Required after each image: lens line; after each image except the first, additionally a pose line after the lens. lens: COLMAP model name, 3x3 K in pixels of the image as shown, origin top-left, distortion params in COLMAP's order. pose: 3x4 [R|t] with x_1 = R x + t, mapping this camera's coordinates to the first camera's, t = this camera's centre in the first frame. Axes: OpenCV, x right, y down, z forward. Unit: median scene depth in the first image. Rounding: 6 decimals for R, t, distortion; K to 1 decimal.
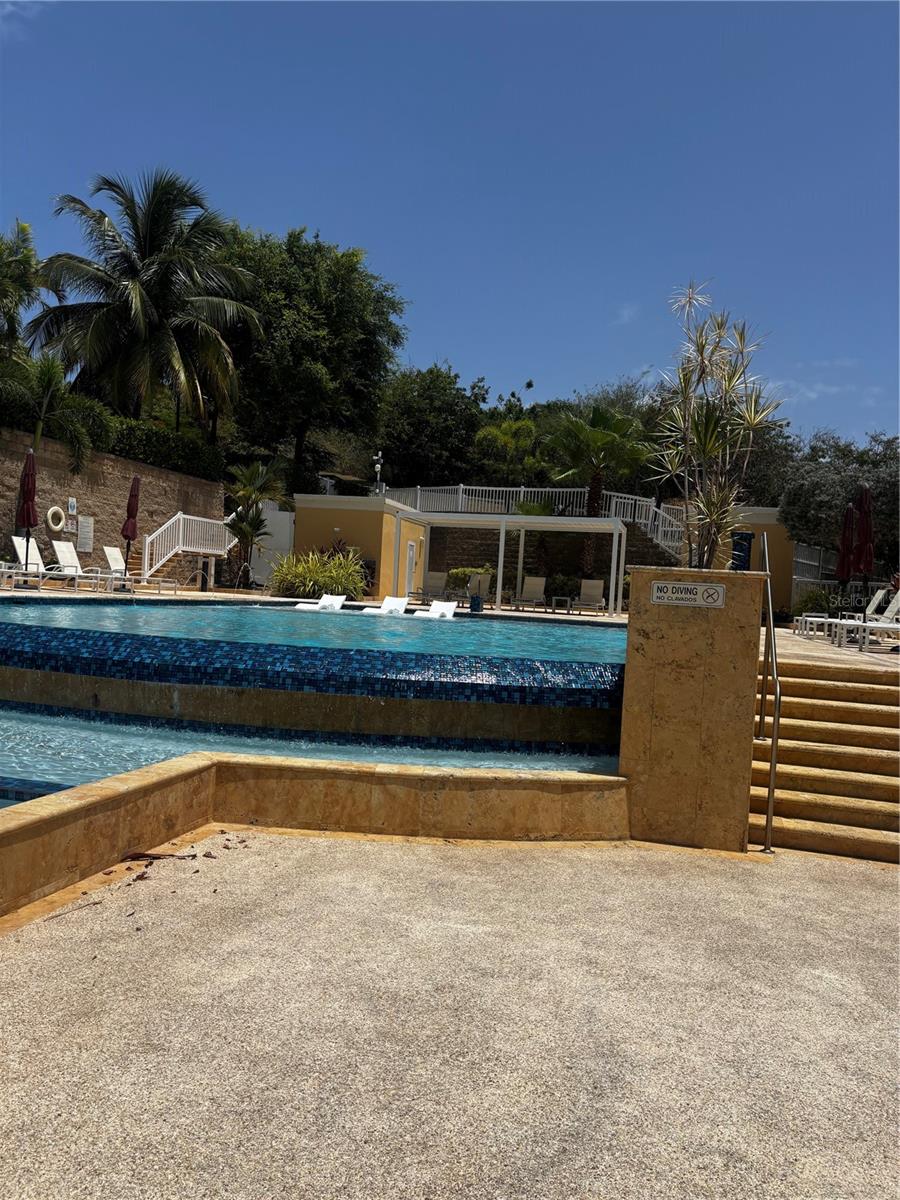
lens RADIAL K [[875.4, 0, 450.0], [0, 875.4, 600.0], [0, 0, 1]] dist [0.030333, -0.007993]
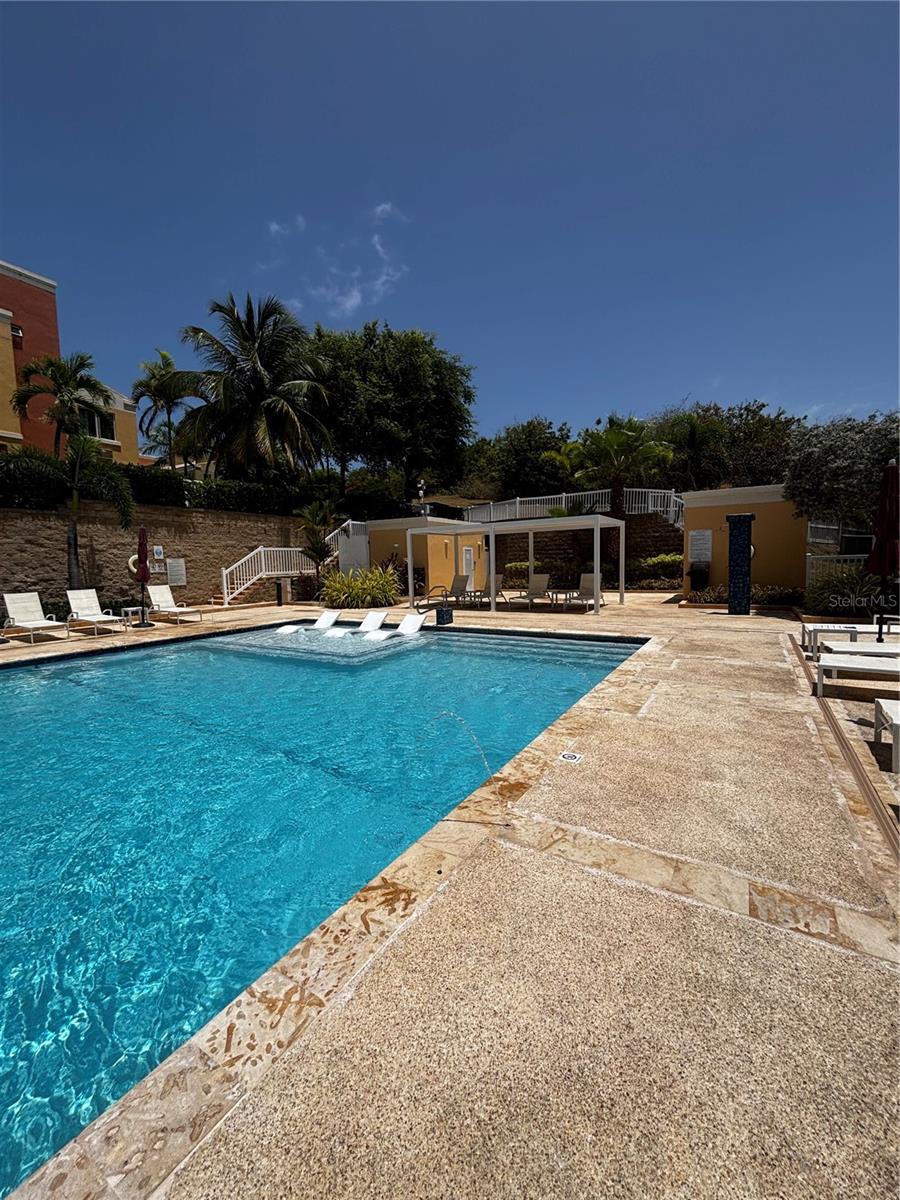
lens RADIAL K [[480.2, 0, 450.7], [0, 480.2, 603.6], [0, 0, 1]] dist [-0.000309, 0.000236]
pose [[0.957463, -0.059712, -0.282312, 0.183047], [0.079815, 0.994988, 0.060243, -0.039679], [0.277300, -0.080213, 0.957429, 0.431665]]
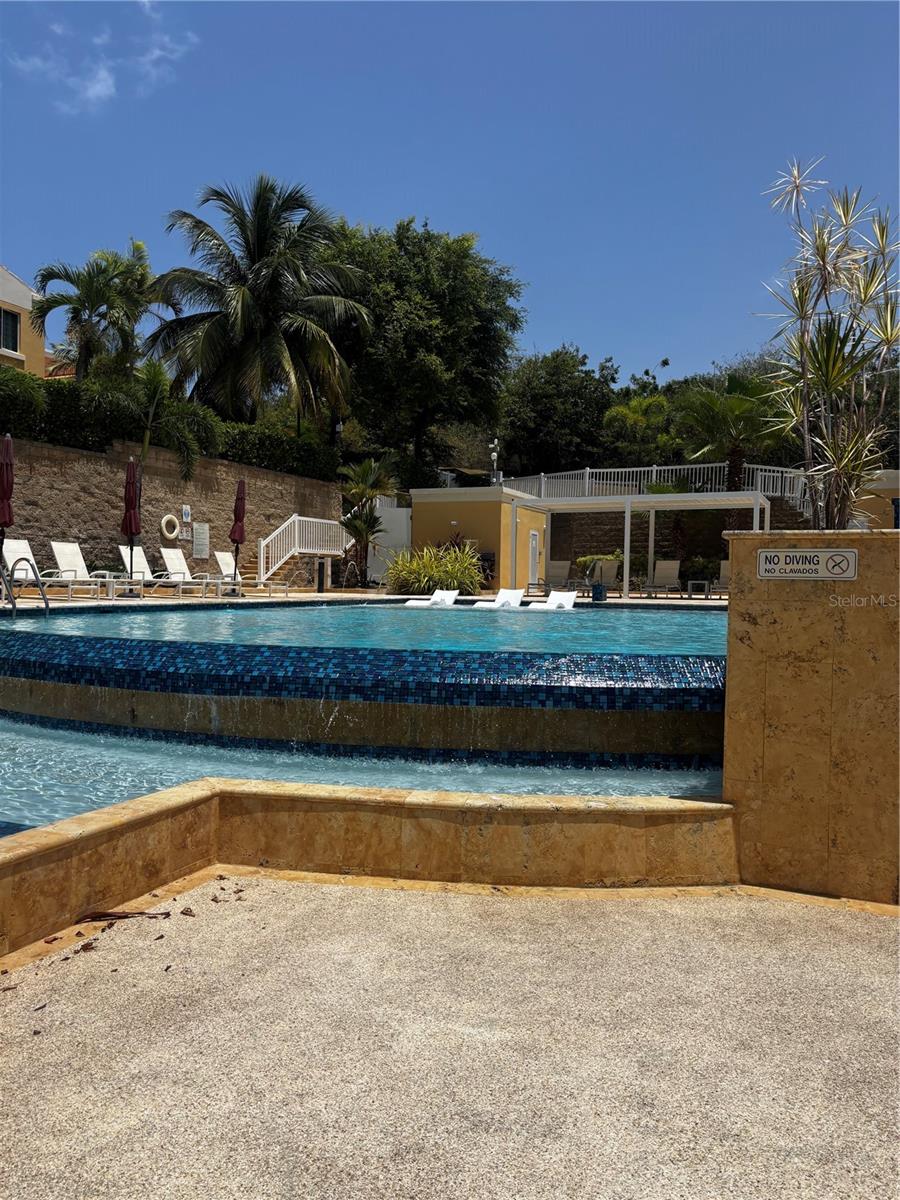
lens RADIAL K [[875.4, 0, 450.0], [0, 875.4, 600.0], [0, 0, 1]] dist [0.030333, -0.007993]
pose [[0.985421, -0.044346, -0.164252, 0.026997], [0.045475, 0.998961, 0.003118, 0.002401], [0.163943, -0.010542, 0.986413, 0.057704]]
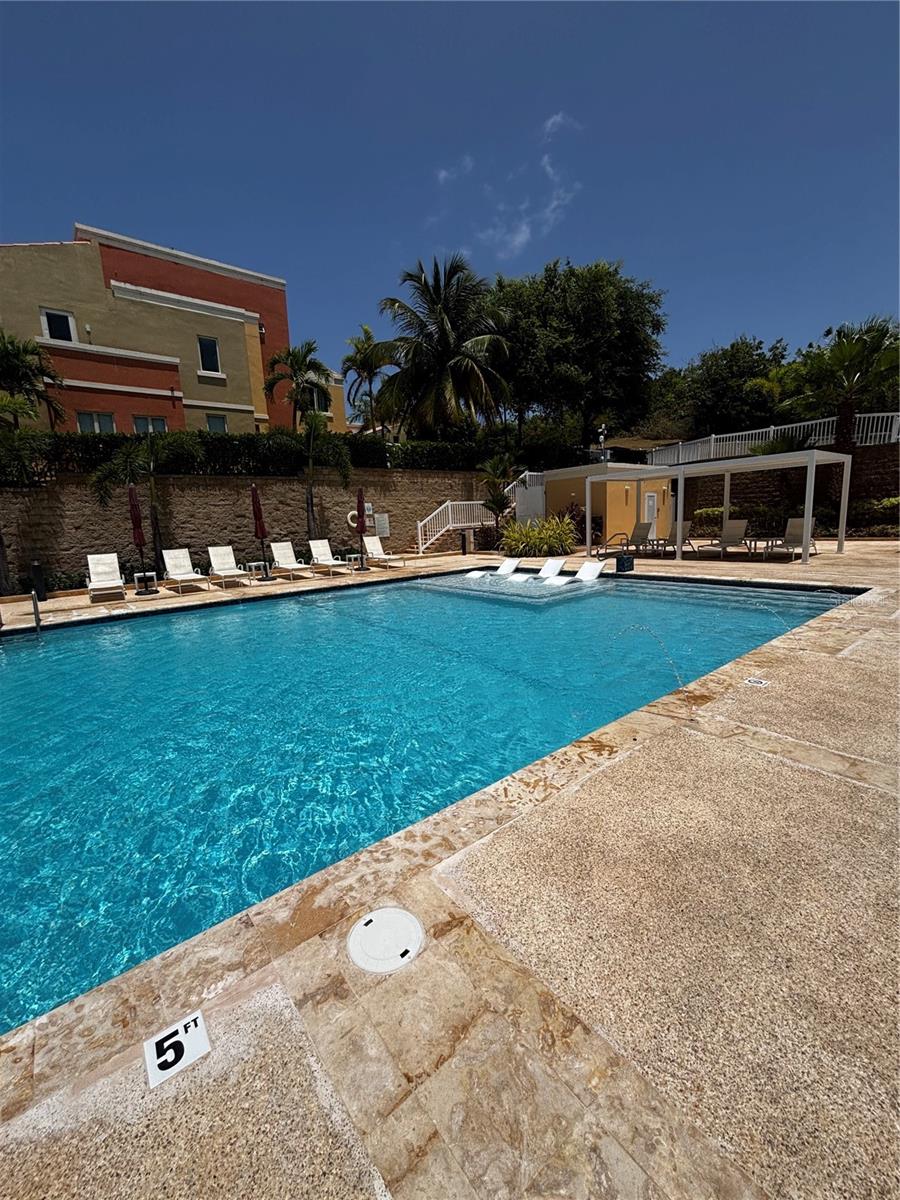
lens RADIAL K [[483.4, 0, 456.9], [0, 483.4, 599.5], [0, 0, 1]] dist [-0.003918, -0.000116]
pose [[0.811064, -0.004414, -0.584940, 0.187509], [0.091823, 0.988535, 0.119860, -0.036507], [0.577705, -0.150925, 0.802171, 0.392383]]
